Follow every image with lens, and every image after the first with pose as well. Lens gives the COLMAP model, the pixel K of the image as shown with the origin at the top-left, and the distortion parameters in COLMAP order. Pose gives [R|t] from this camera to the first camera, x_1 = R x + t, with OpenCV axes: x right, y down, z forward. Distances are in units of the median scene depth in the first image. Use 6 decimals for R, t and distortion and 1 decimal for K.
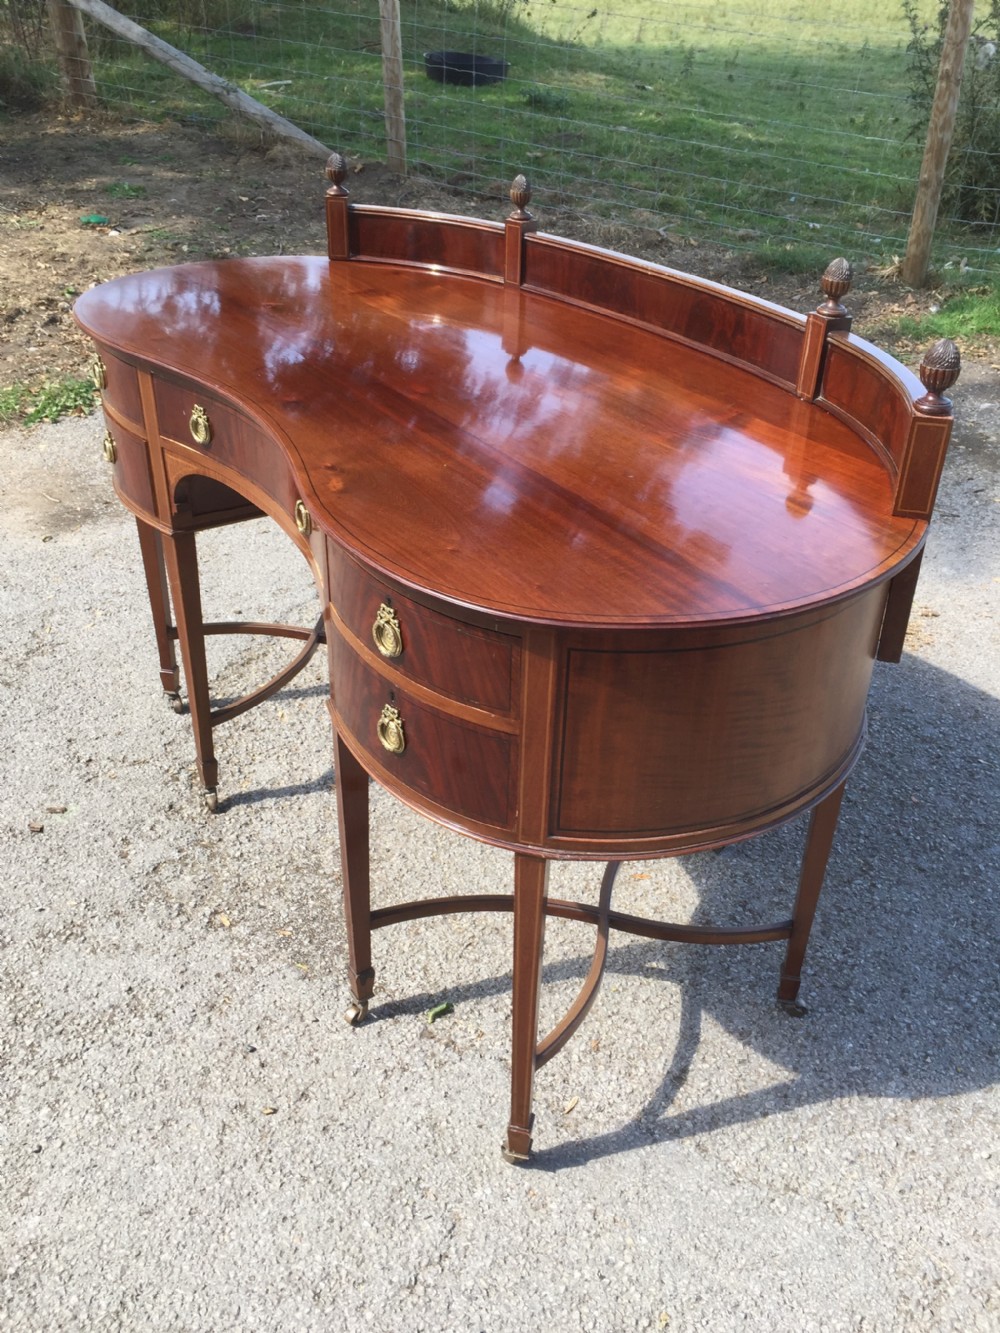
lens RADIAL K [[1154.5, 0, 504.8], [0, 1154.5, 670.4], [0, 0, 1]] dist [0.090054, -0.125035]
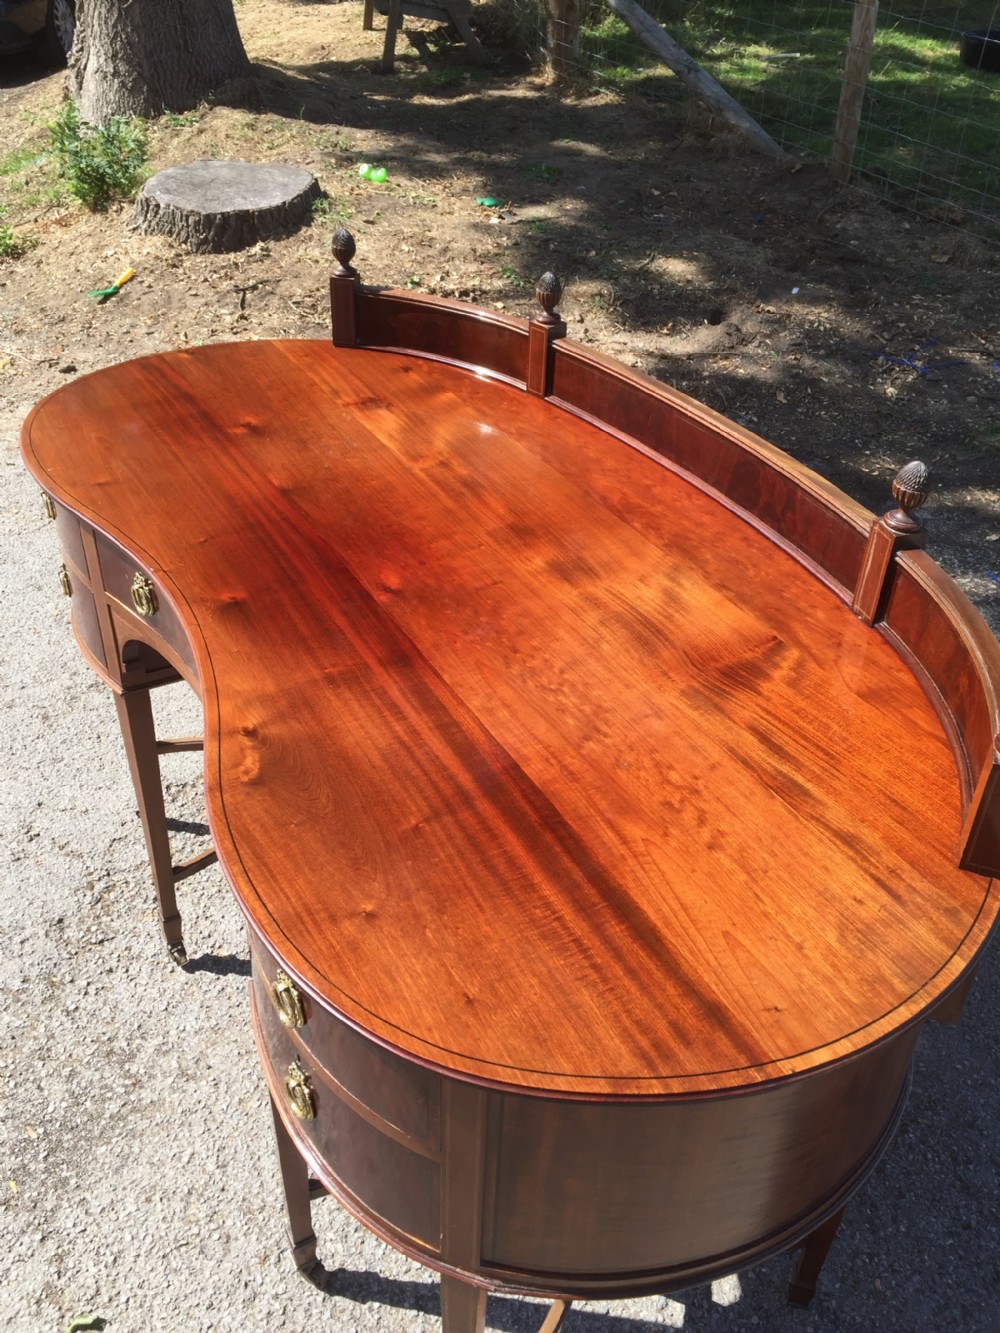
lens RADIAL K [[1131.5, 0, 505.8], [0, 1131.5, 674.6], [0, 0, 1]] dist [0.059441, -0.068564]
pose [[0.884398, 0.274314, -0.377614, 0.374887], [-0.252516, 0.961640, 0.107165, -0.304847], [0.392525, 0.000577, 0.919741, 0.343915]]
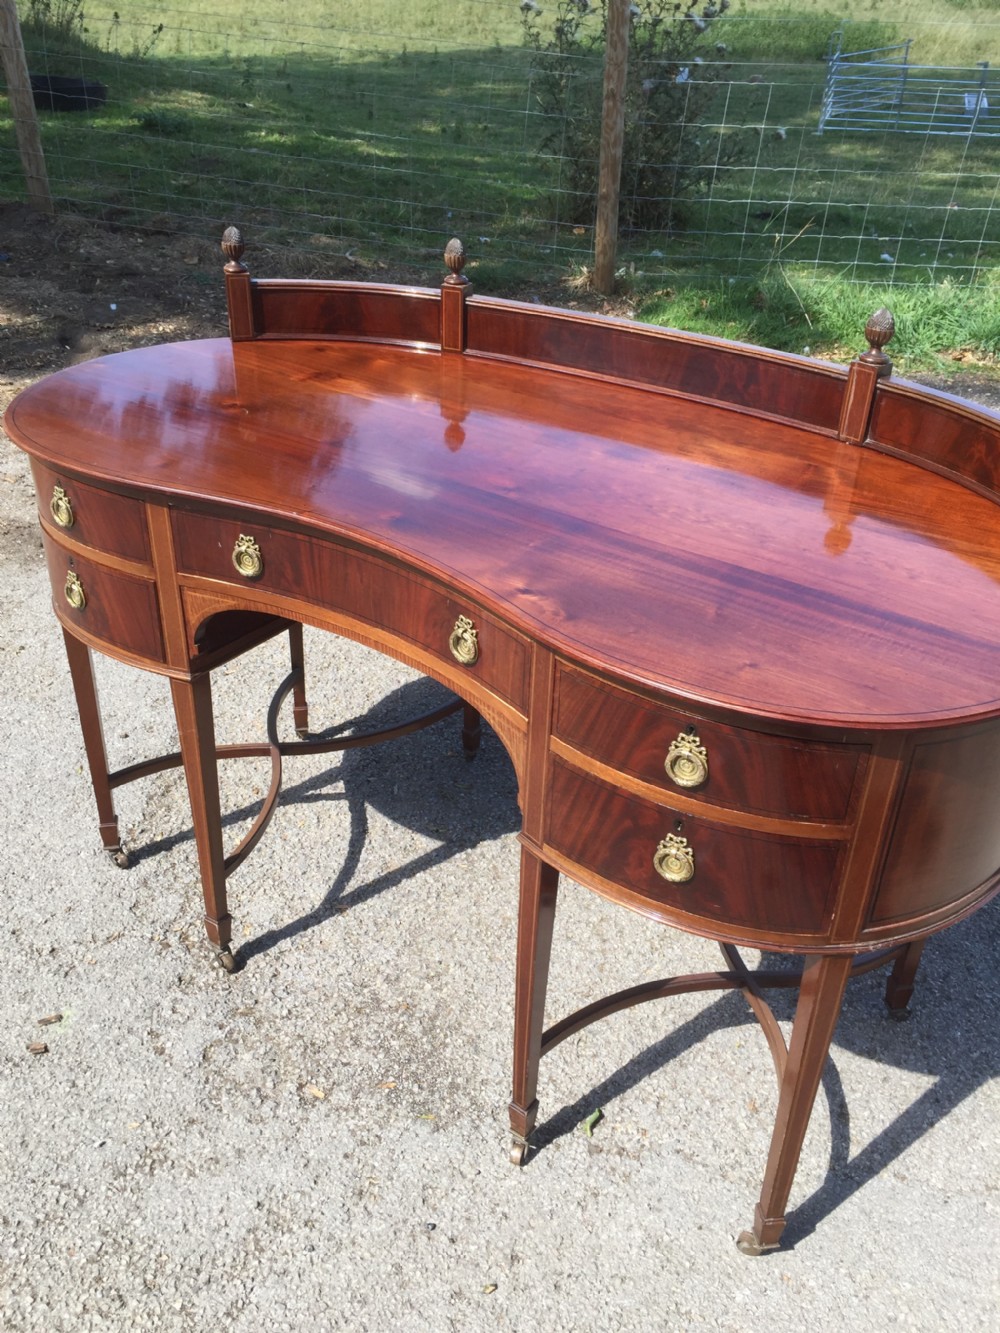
lens RADIAL K [[1154.5, 0, 511.0], [0, 1154.5, 671.2], [0, 0, 1]] dist [0.090054, -0.125035]
pose [[0.932204, -0.185896, 0.310547, -0.330344], [0.186653, 0.982039, 0.027558, -0.101525], [-0.310092, 0.032275, 0.950159, 0.097473]]
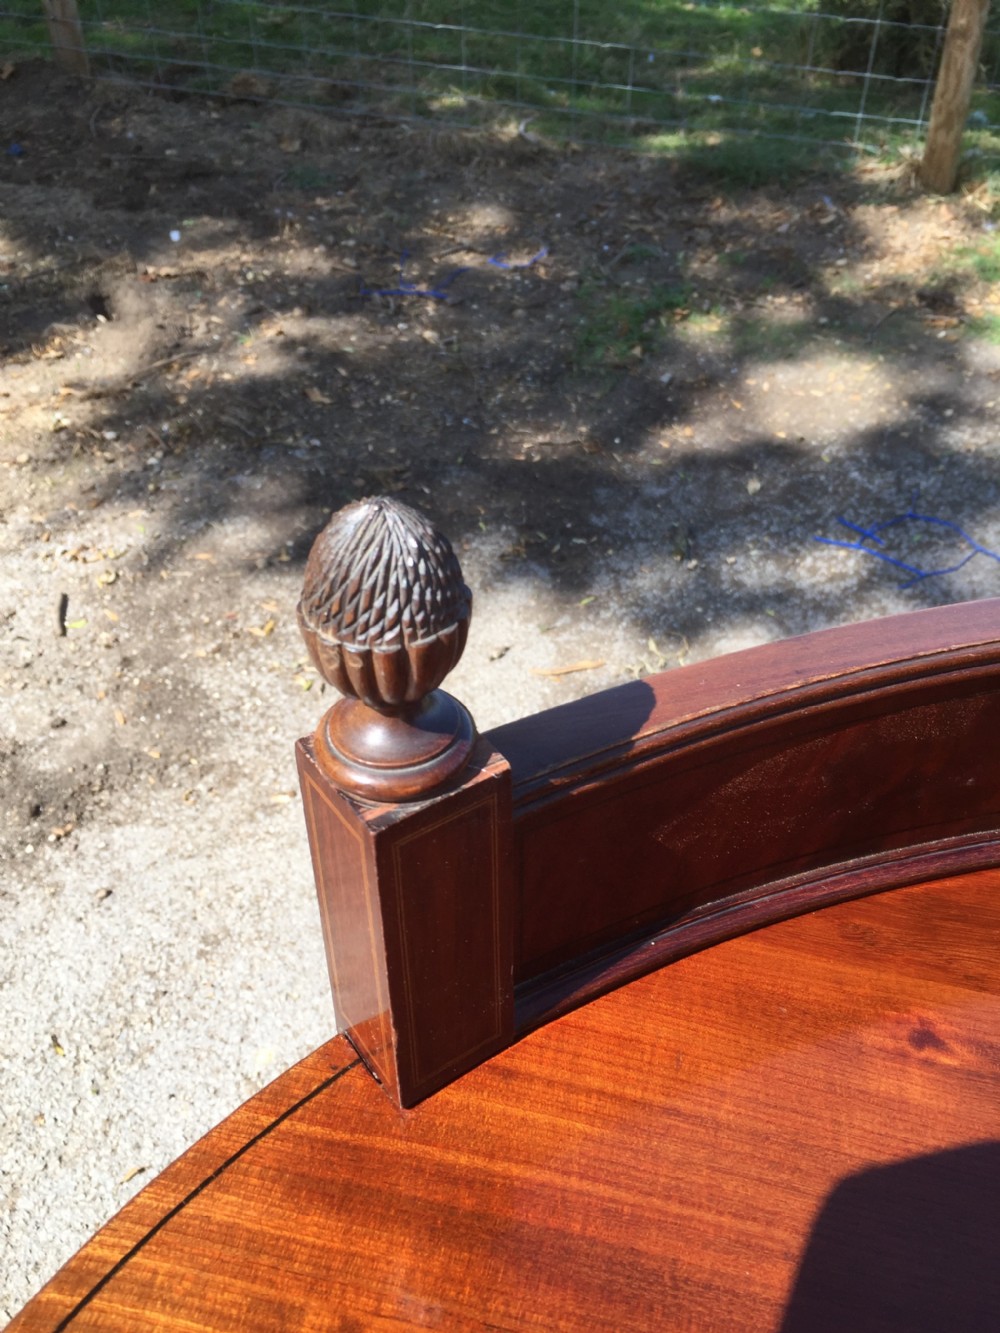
lens RADIAL K [[1154.5, 0, 494.4], [0, 1154.5, 662.8], [0, 0, 1]] dist [0.090054, -0.125035]
pose [[0.955706, -0.199471, 0.216418, -0.246608], [0.174932, 0.976309, 0.127356, -0.521730], [-0.236694, -0.083856, 0.967959, 1.039113]]
